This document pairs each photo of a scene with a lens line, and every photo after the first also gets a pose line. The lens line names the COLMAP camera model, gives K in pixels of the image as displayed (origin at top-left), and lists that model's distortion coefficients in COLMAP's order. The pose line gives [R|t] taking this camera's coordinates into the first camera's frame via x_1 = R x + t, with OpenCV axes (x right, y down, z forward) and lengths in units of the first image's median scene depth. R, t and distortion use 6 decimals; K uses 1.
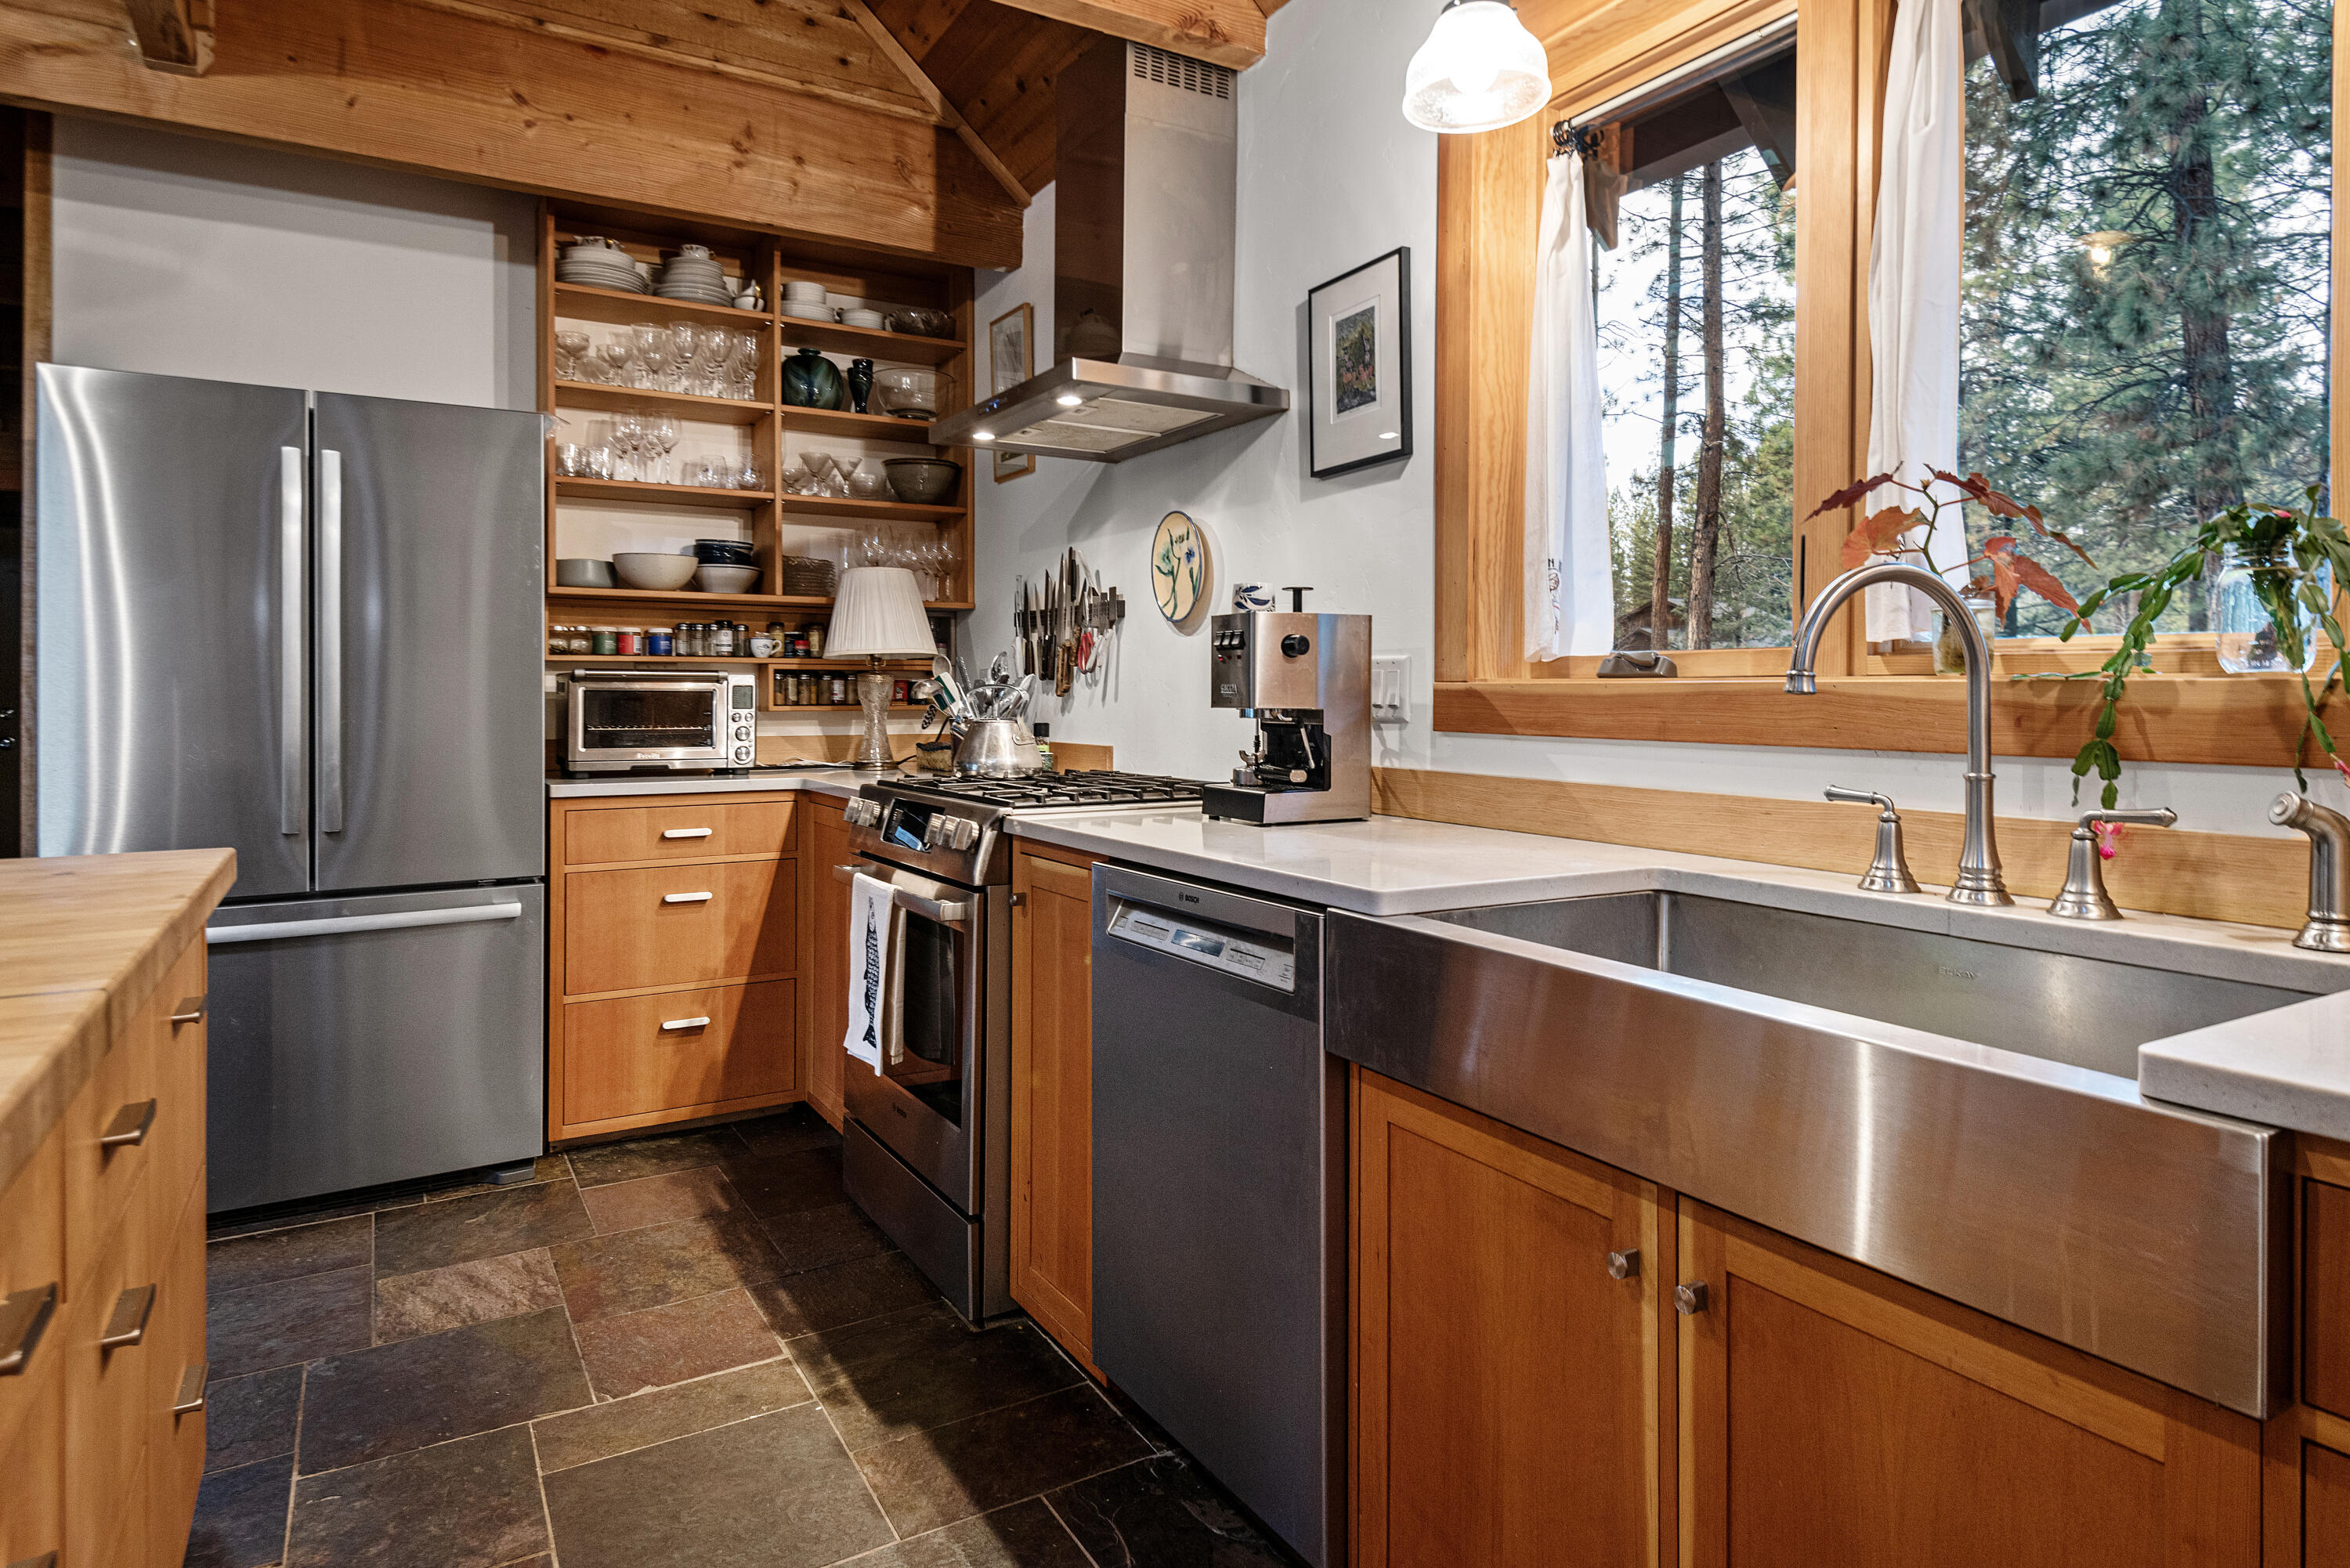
lens RADIAL K [[1303.5, 0, 1160.6], [0, 1303.5, 709.1], [0, 0, 1]] dist [0.005274, -0.000155]
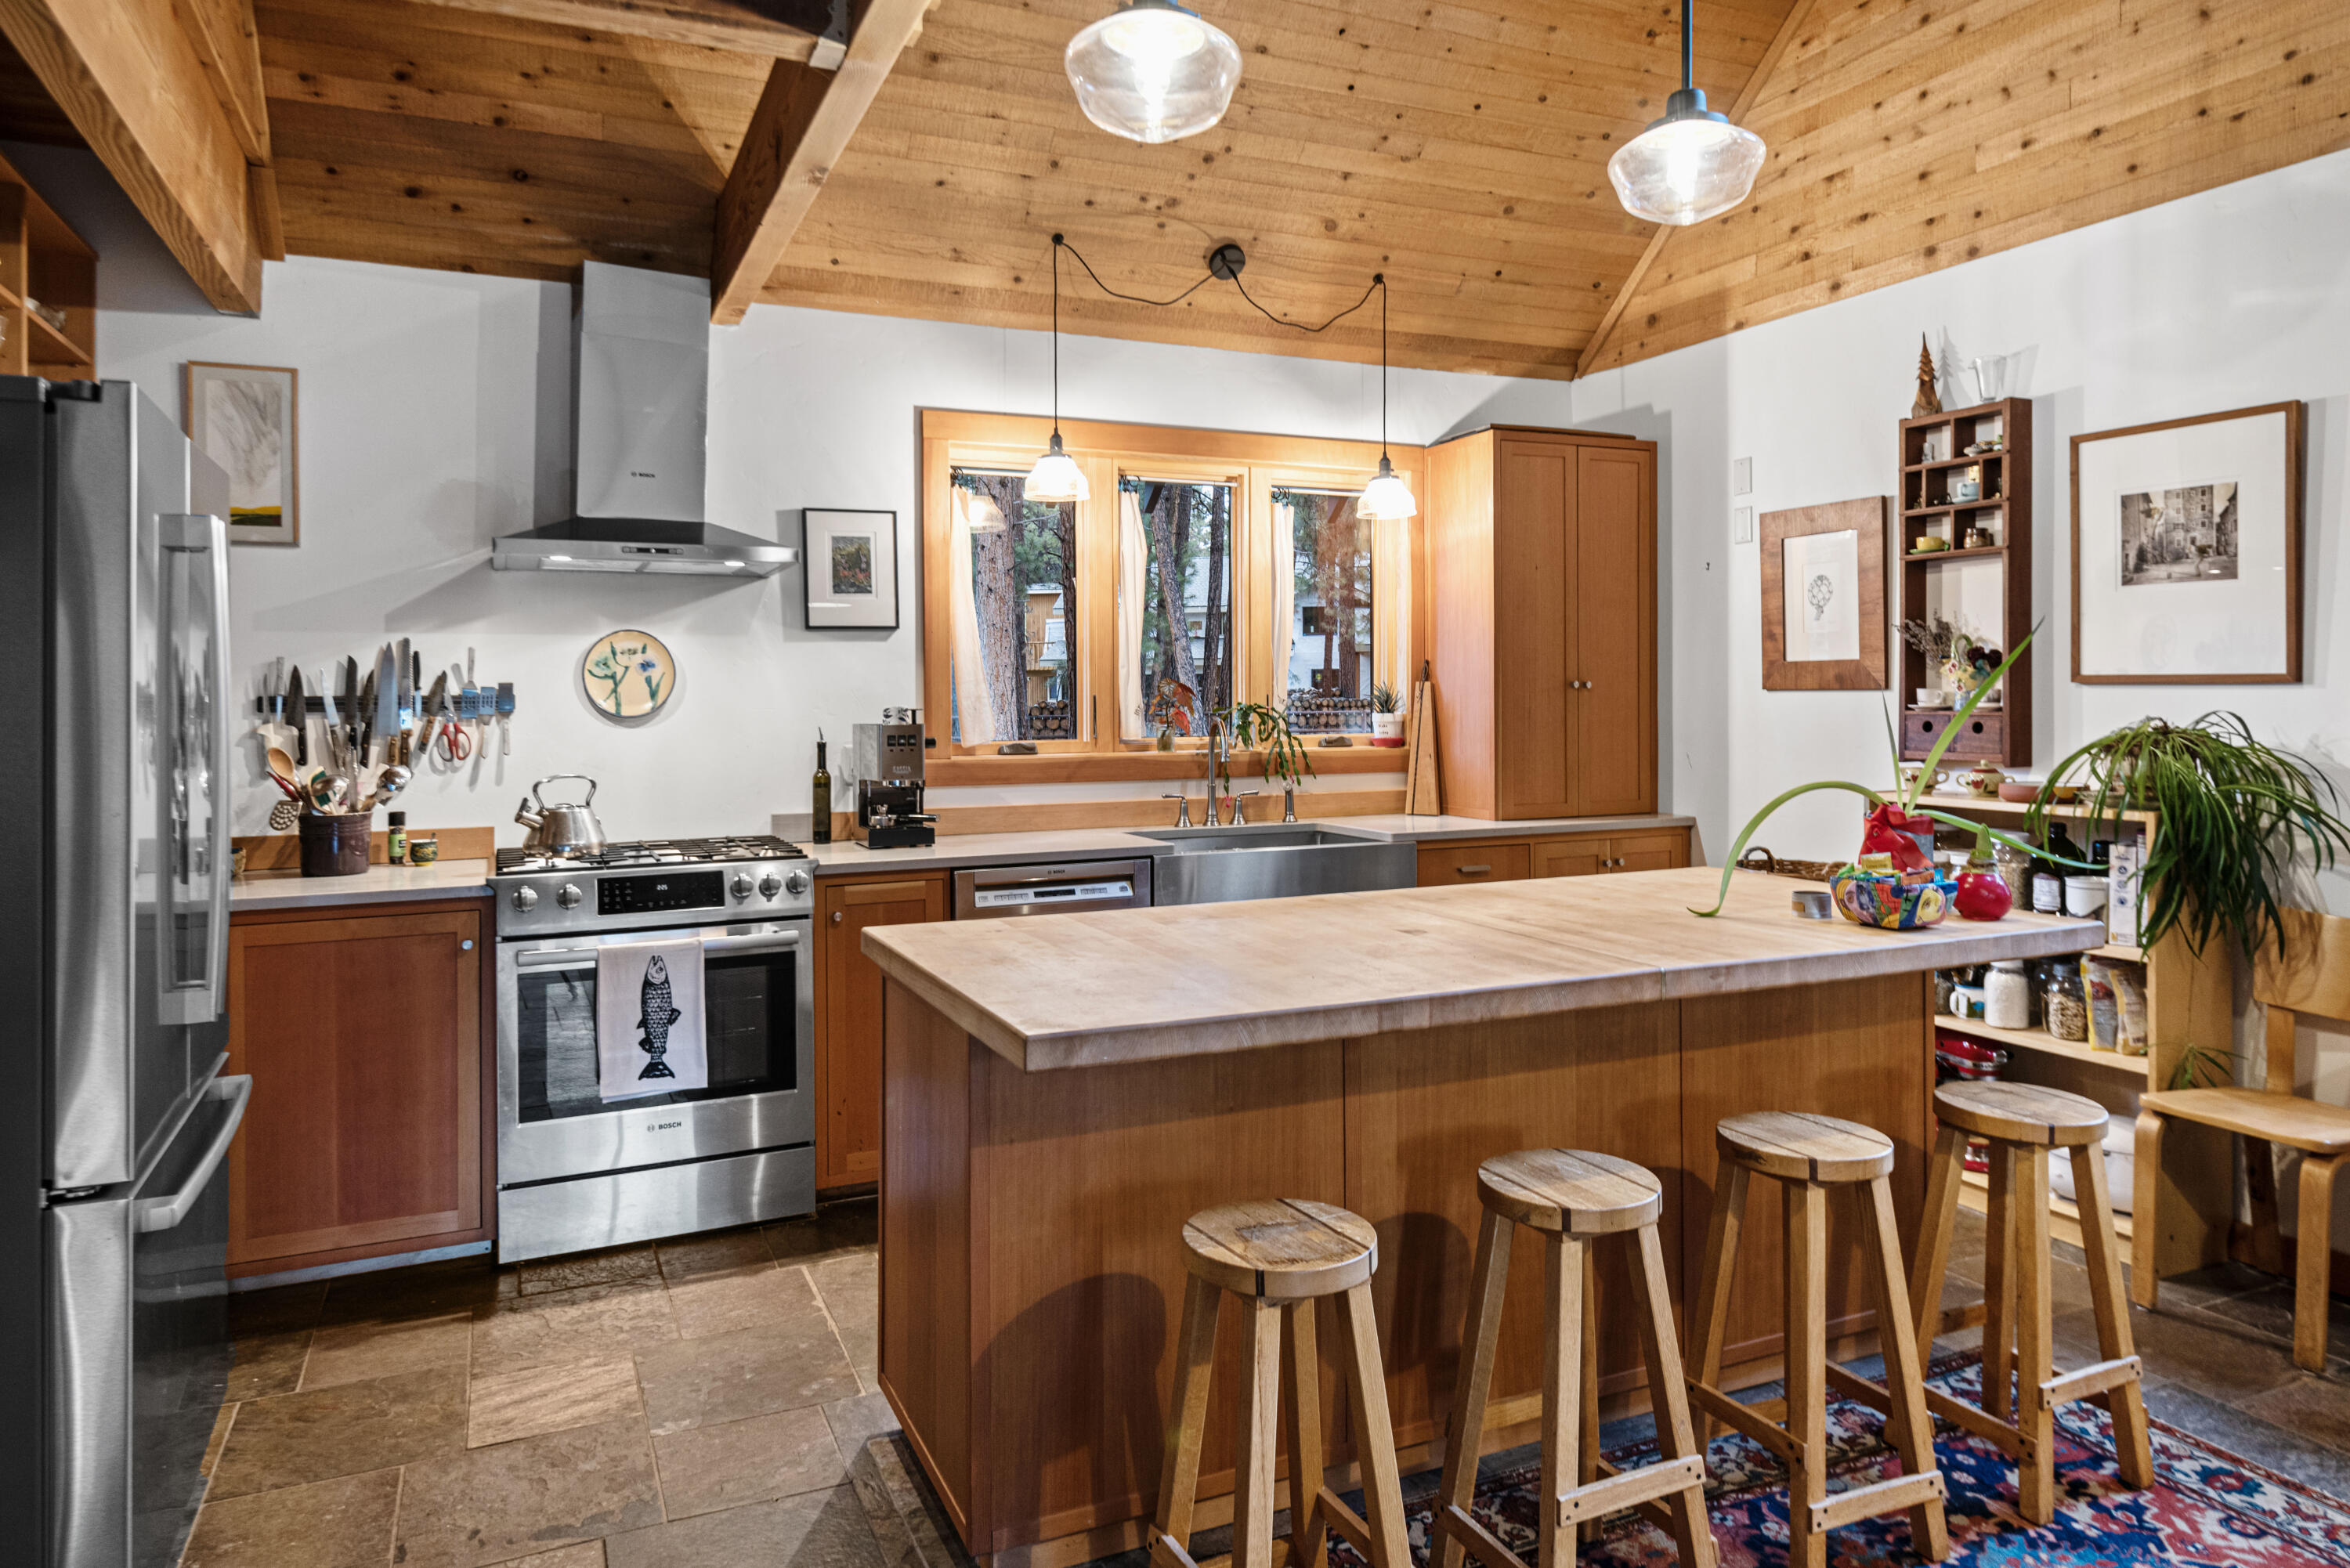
lens RADIAL K [[1451.3, 0, 1164.7], [0, 1451.3, 778.2], [0, 0, 1]] dist [-0.008758, -0.001849]
pose [[0.116843, -0.057365, 0.991492, -1.537586], [0.020143, 0.998262, 0.055383, -0.087859], [-0.992946, 0.013500, 0.117796, 0.379214]]
